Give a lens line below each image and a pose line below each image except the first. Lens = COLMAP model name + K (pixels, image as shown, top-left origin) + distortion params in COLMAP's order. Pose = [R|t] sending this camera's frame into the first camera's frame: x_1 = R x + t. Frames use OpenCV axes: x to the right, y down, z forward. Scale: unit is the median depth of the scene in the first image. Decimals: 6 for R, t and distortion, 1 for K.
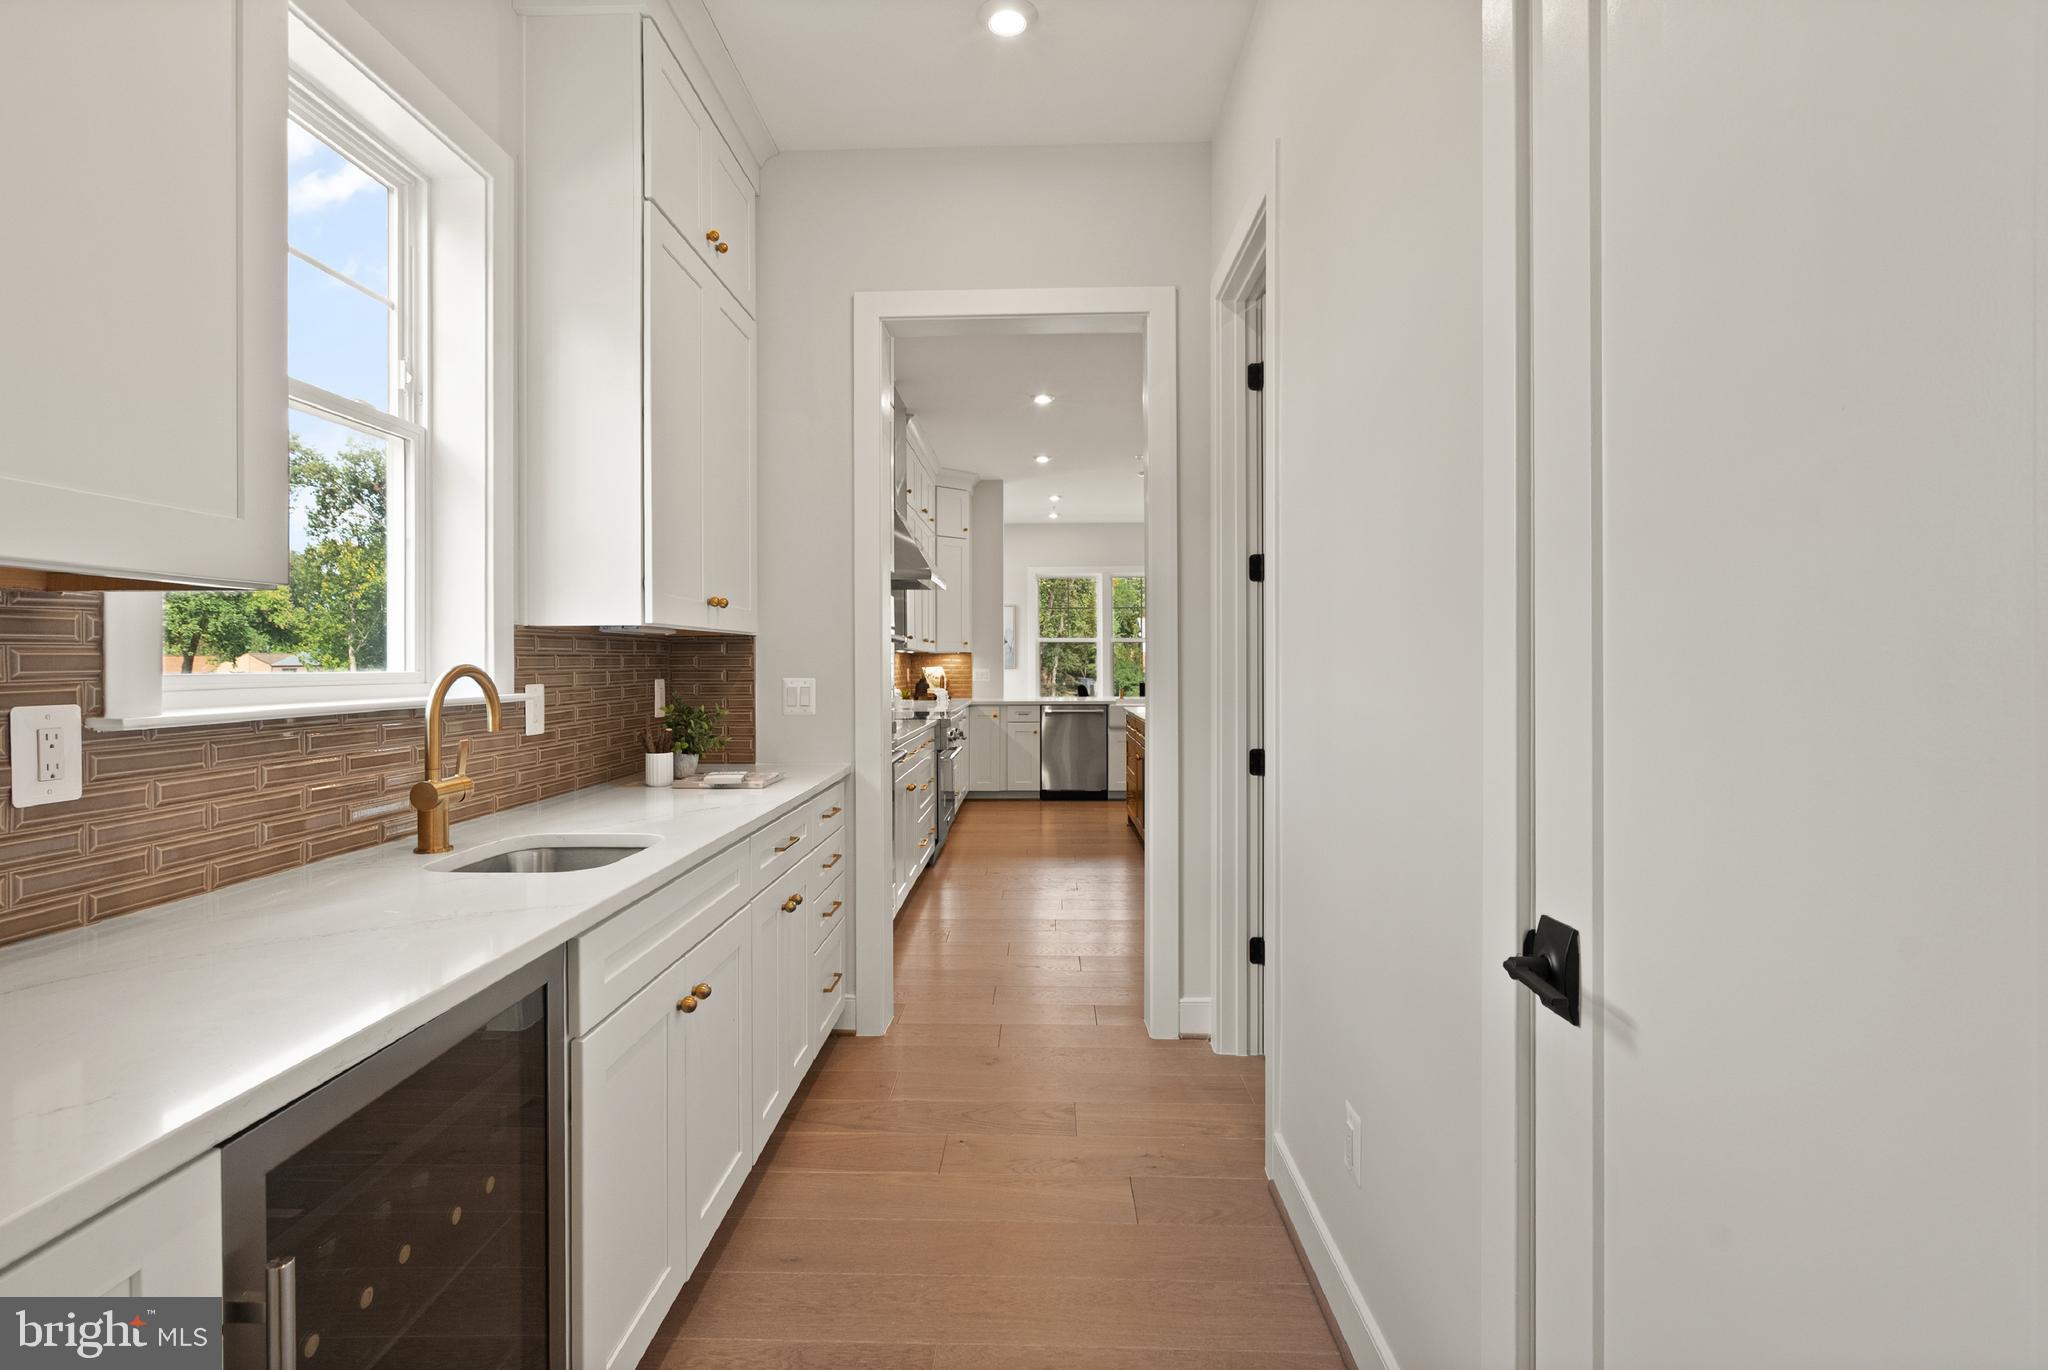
lens RADIAL K [[951.9, 0, 1024.4], [0, 951.9, 664.0], [0, 0, 1]] dist [0.001027, -0.000008]
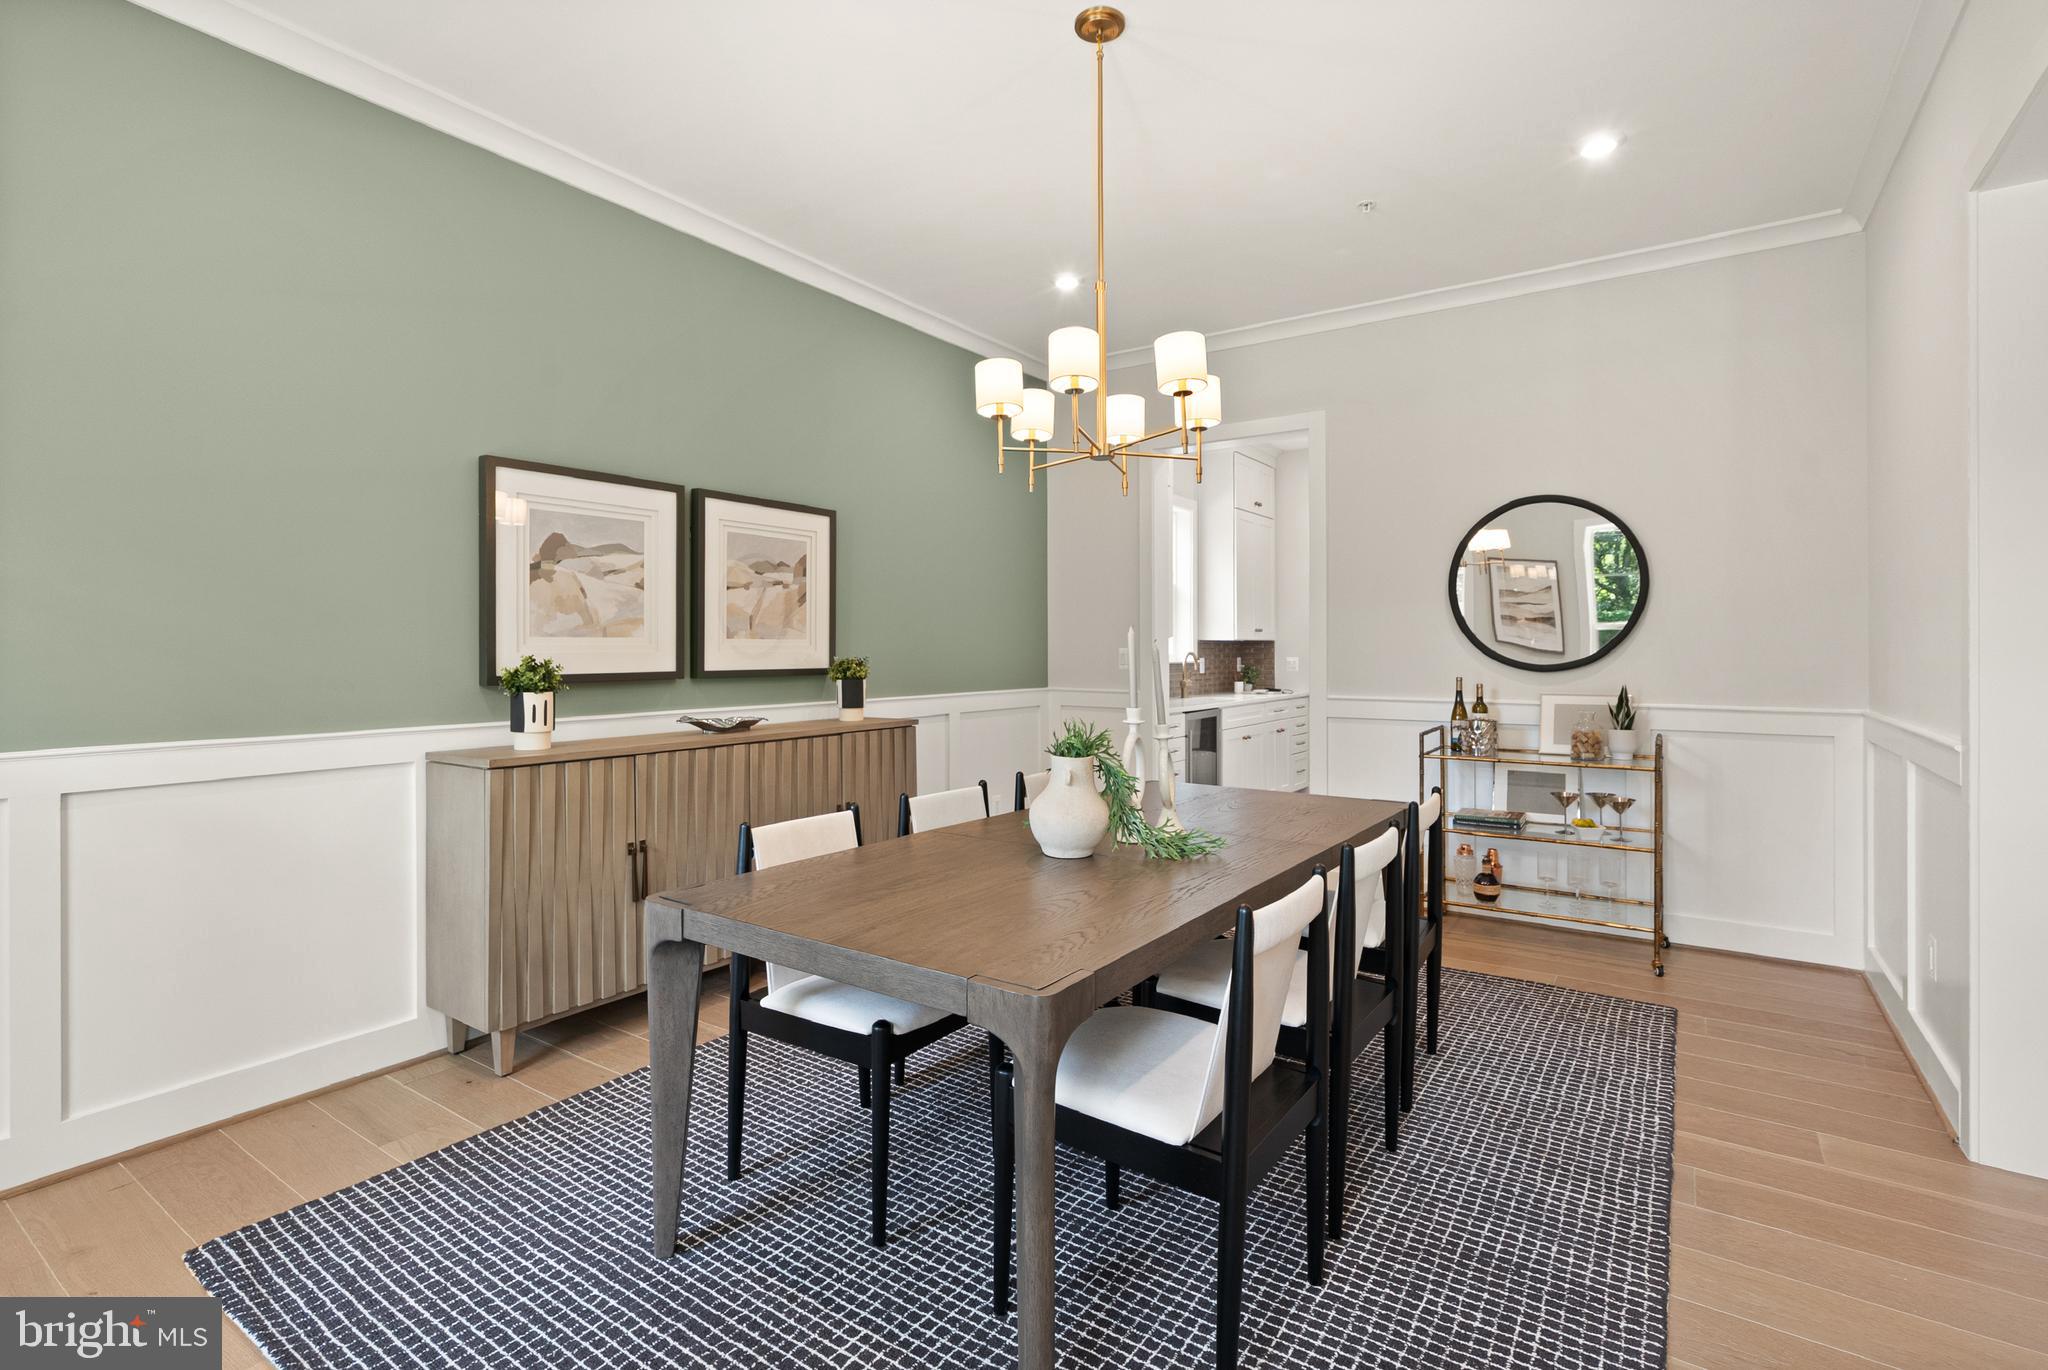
lens RADIAL K [[951.9, 0, 1024.4], [0, 951.9, 664.0], [0, 0, 1]] dist [0.001027, -0.000008]
pose [[0.833807, 0.008415, -0.551992, 0.721624], [0.000733, 0.999866, 0.016349, -0.010995], [0.552056, -0.014037, 0.833689, -1.911604]]
